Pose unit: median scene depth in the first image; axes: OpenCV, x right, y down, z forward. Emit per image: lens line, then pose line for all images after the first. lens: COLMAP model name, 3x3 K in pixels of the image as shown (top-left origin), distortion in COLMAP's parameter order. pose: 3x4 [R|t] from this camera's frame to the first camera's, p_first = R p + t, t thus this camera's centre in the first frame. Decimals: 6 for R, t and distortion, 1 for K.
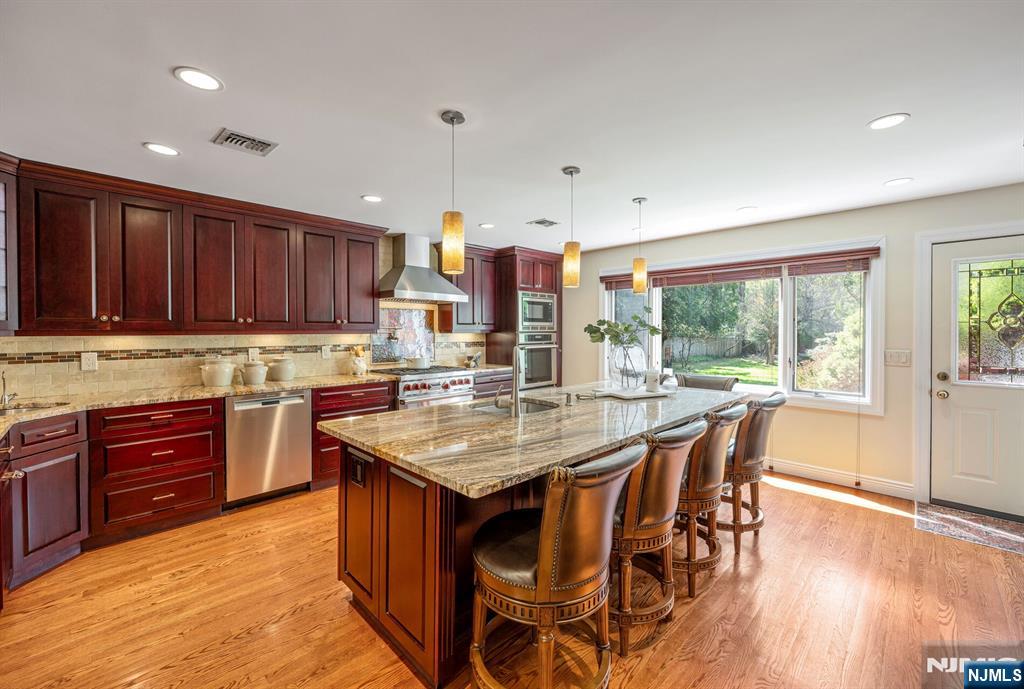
lens RADIAL K [[417.0, 0, 512.7], [0, 417.0, 330.6], [0, 0, 1]] dist [0.000131, 0.000022]
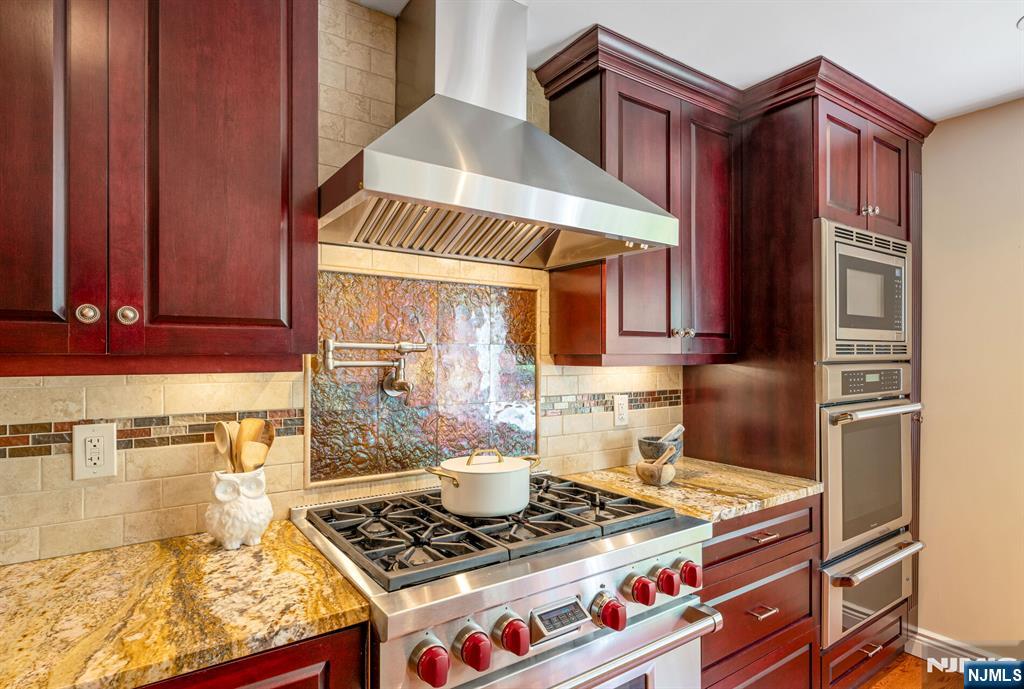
lens RADIAL K [[541.4, 0, 512.0], [0, 541.4, 344.5], [0, 0, 1]] dist [-0.000151, -0.000005]
pose [[0.984152, 0.001243, -0.177325, -0.138548], [-0.003766, 0.999896, -0.013891, -0.003350], [0.177289, 0.014339, 0.984054, 0.621036]]
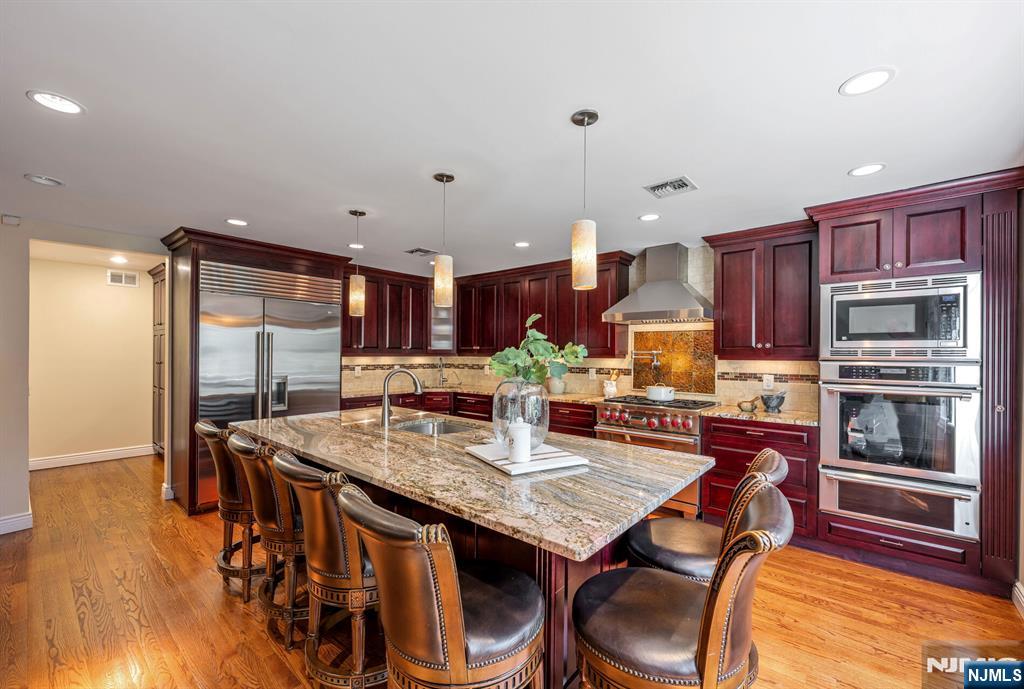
lens RADIAL K [[420.5, 0, 510.3], [0, 420.5, 355.5], [0, 0, 1]] dist [0.001068, 0.000115]
pose [[0.093547, 0.005619, -0.995599, 0.552708], [-0.008521, 0.999952, 0.004843, -0.001582], [0.995578, 0.008031, 0.093590, 0.560786]]
